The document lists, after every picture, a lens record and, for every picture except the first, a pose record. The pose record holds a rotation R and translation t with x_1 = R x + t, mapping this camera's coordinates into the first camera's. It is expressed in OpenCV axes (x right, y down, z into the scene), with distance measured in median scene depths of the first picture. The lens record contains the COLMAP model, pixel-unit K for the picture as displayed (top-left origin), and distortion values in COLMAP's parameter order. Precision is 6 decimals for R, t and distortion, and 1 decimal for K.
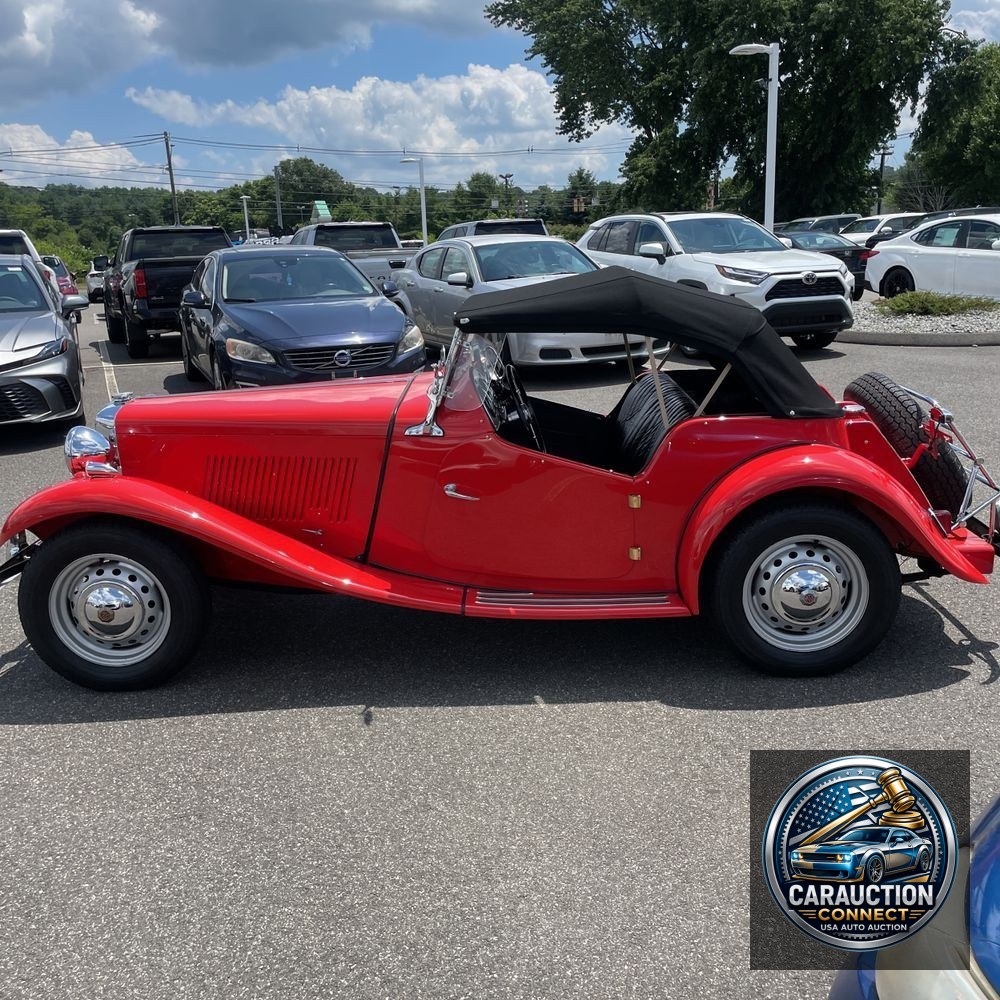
lens RADIAL K [[997.7, 0, 500.0], [0, 997.7, 500.0], [0, 0, 1]] dist [0.093766, -0.126716]
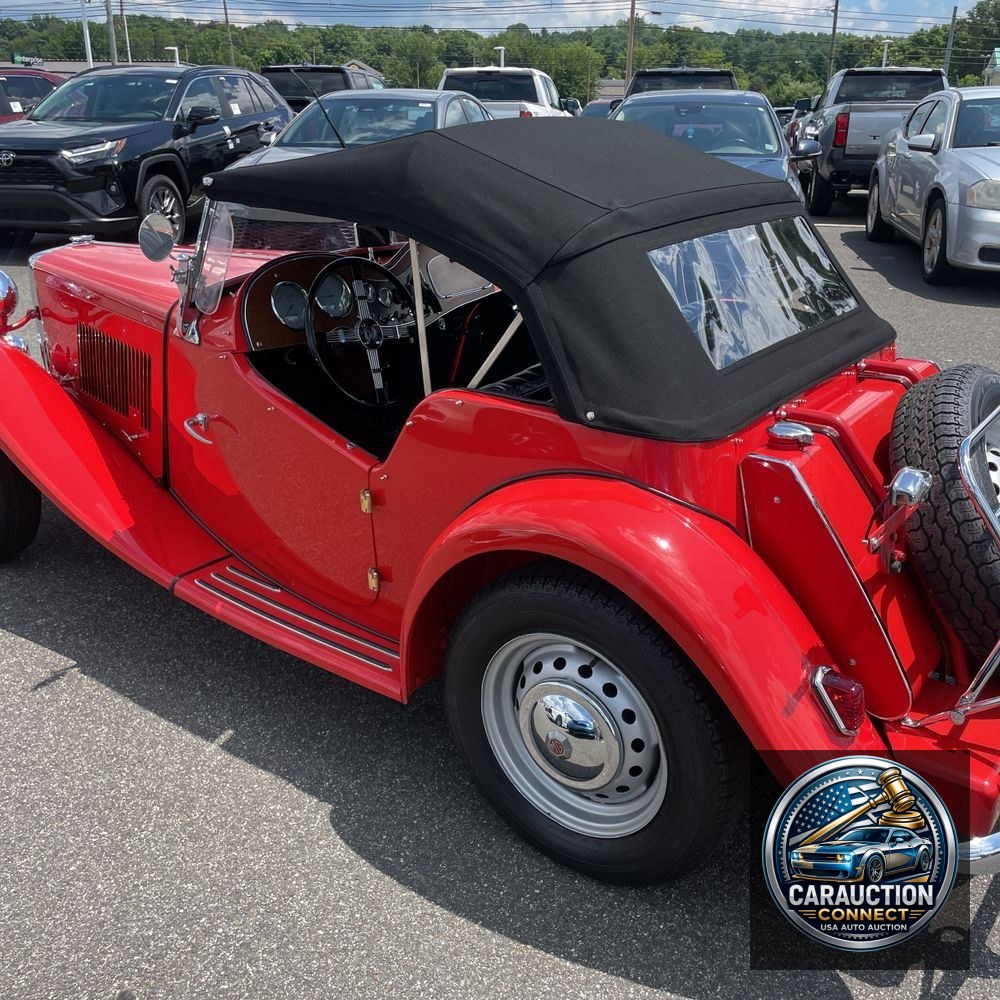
lens RADIAL K [[997.7, 0, 500.0], [0, 997.7, 500.0], [0, 0, 1]] dist [0.093766, -0.126716]
pose [[0.820434, 0.247953, -0.515177, 0.158772], [-0.177912, 0.967049, 0.182108, -0.039027], [0.543355, -0.057751, 0.837514, 0.155627]]
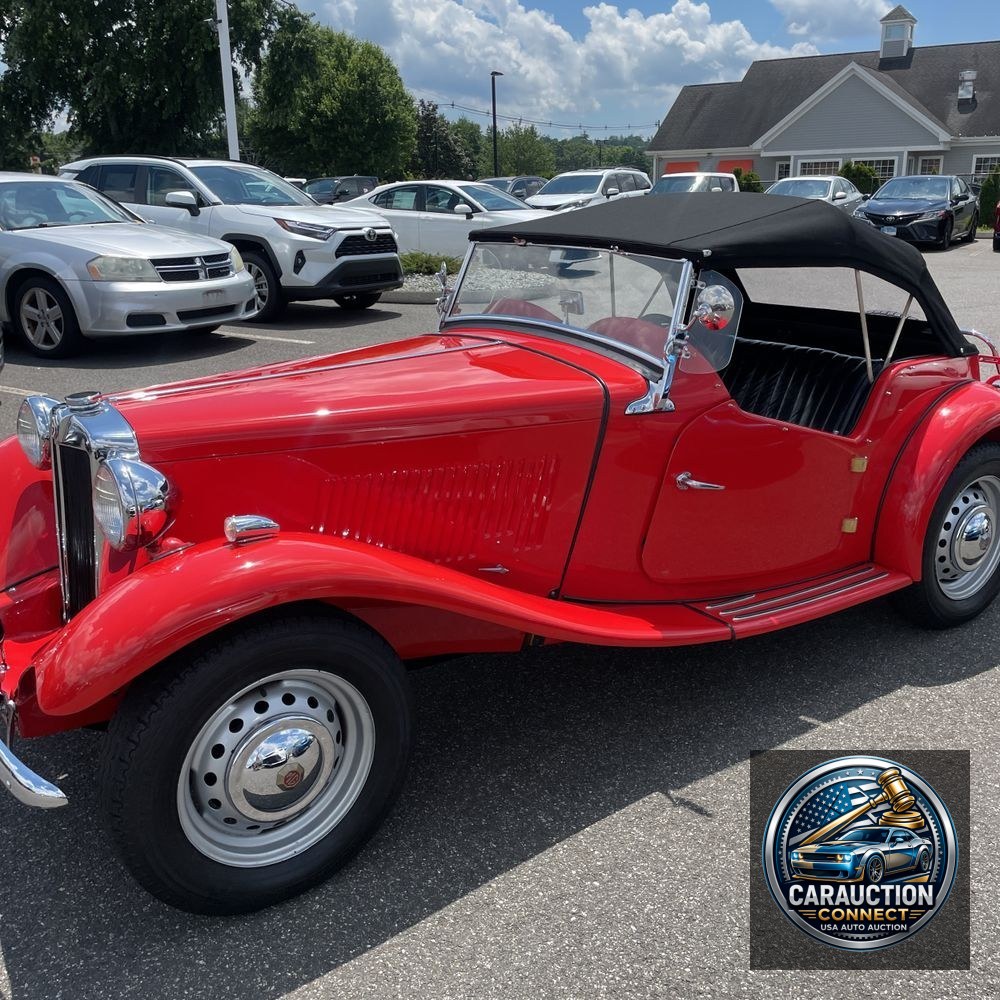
lens RADIAL K [[997.7, 0, 500.0], [0, 997.7, 500.0], [0, 0, 1]] dist [0.093766, -0.126716]
pose [[0.802717, -0.143229, 0.578905, -0.186232], [0.124943, 0.989578, 0.071588, -0.020777], [-0.583125, 0.014866, 0.812246, 0.143817]]
